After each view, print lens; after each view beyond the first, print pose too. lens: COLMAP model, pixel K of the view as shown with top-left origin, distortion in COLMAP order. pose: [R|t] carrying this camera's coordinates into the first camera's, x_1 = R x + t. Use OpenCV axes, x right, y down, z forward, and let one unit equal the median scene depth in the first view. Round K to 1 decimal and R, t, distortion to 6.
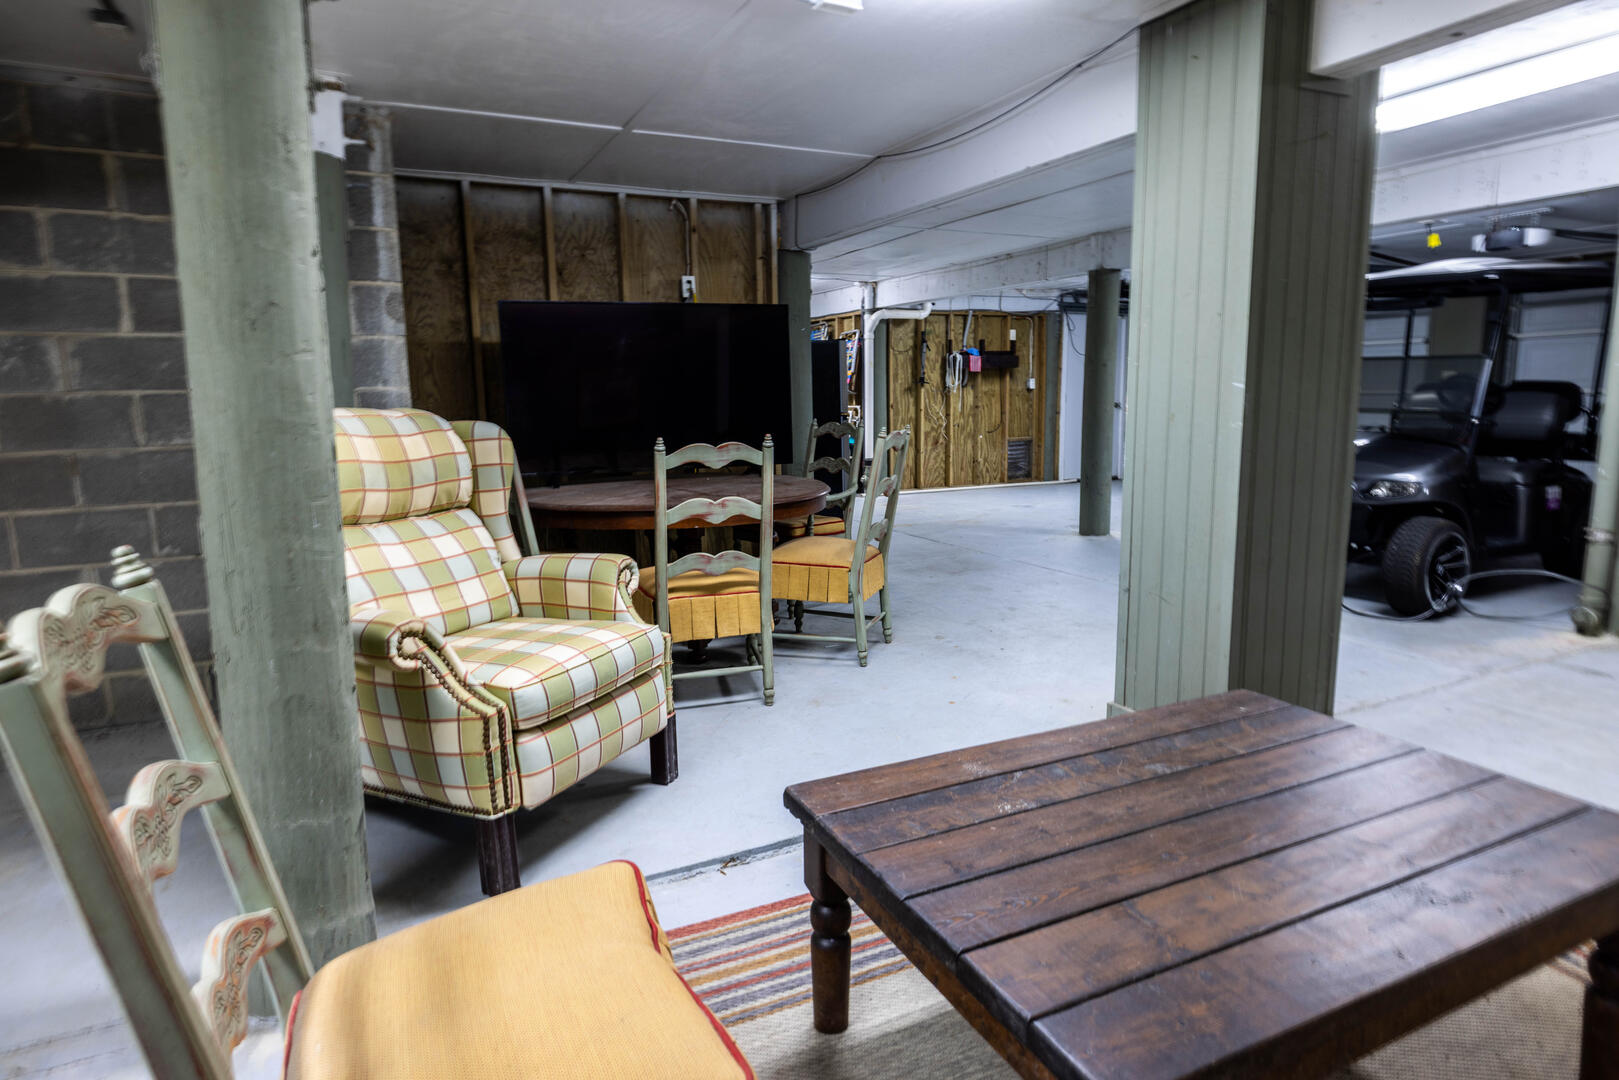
lens RADIAL K [[888.7, 0, 805.5], [0, 888.7, 533.3], [0, 0, 1]] dist [-0.001997, -0.000345]
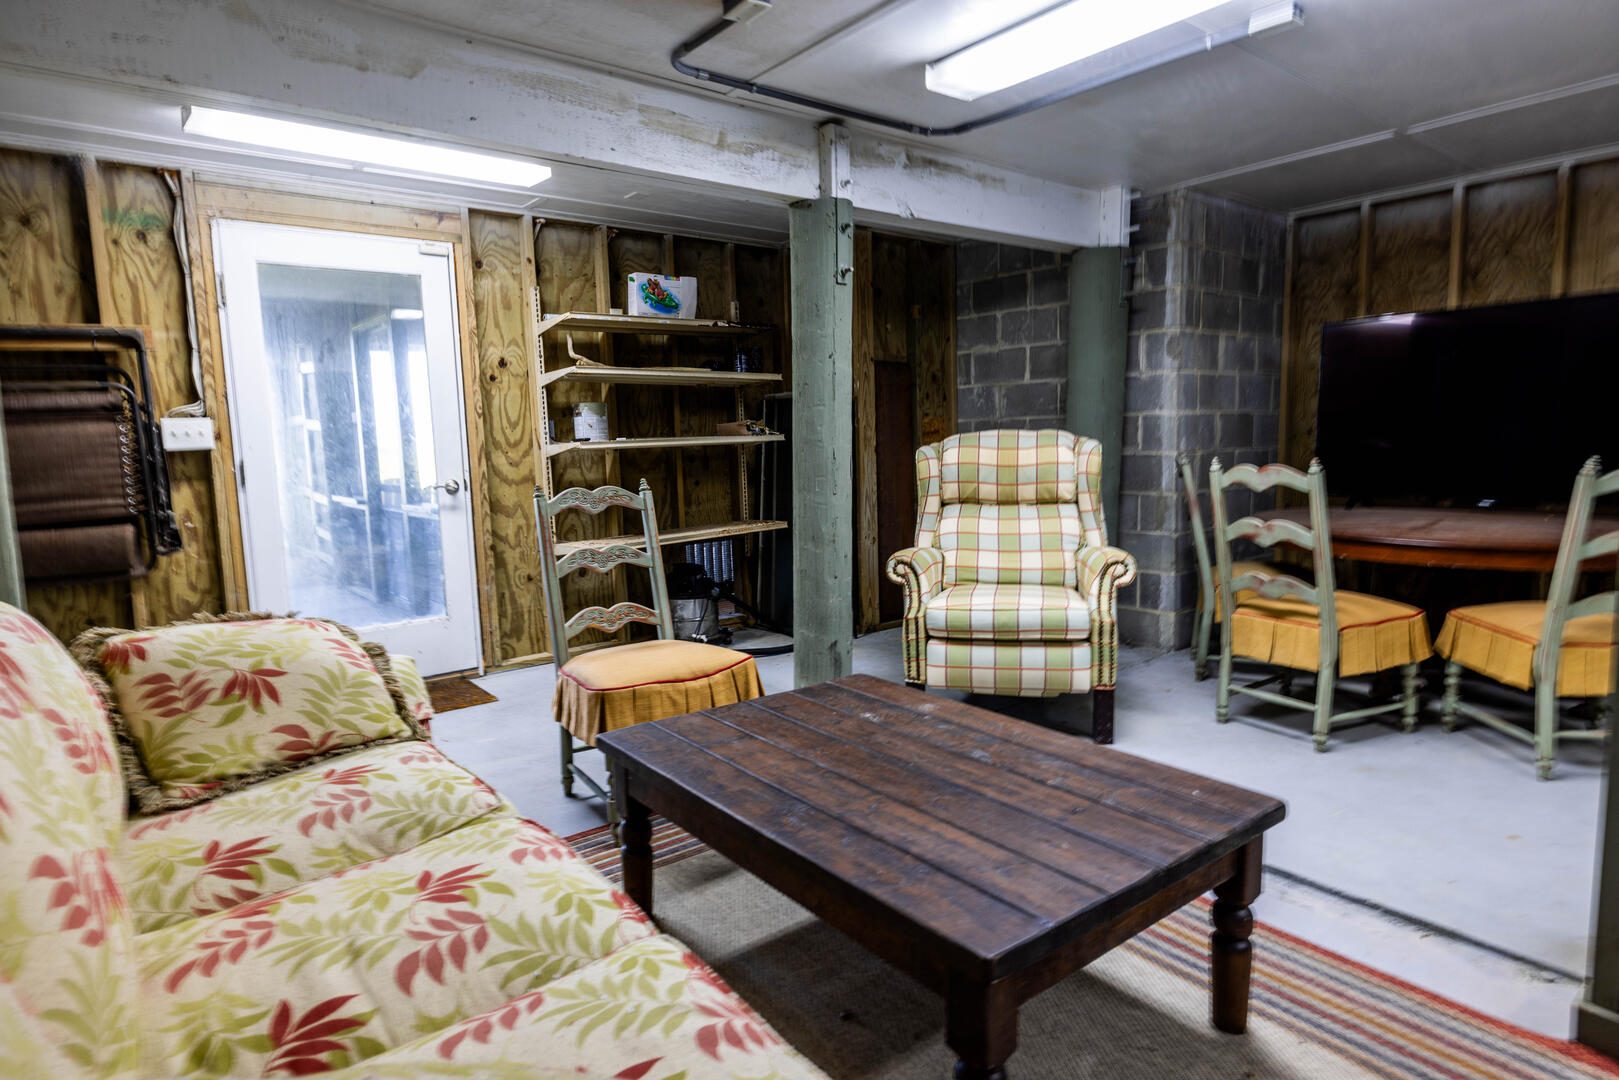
lens RADIAL K [[886.7, 0, 806.3], [0, 886.7, 549.4], [0, 0, 1]] dist [-0.000207, -0.000951]
pose [[0.231640, 0.137190, -0.963079, 0.727386], [-0.132173, 0.985264, 0.108560, -0.045936], [0.963781, 0.102146, 0.246359, 0.247430]]
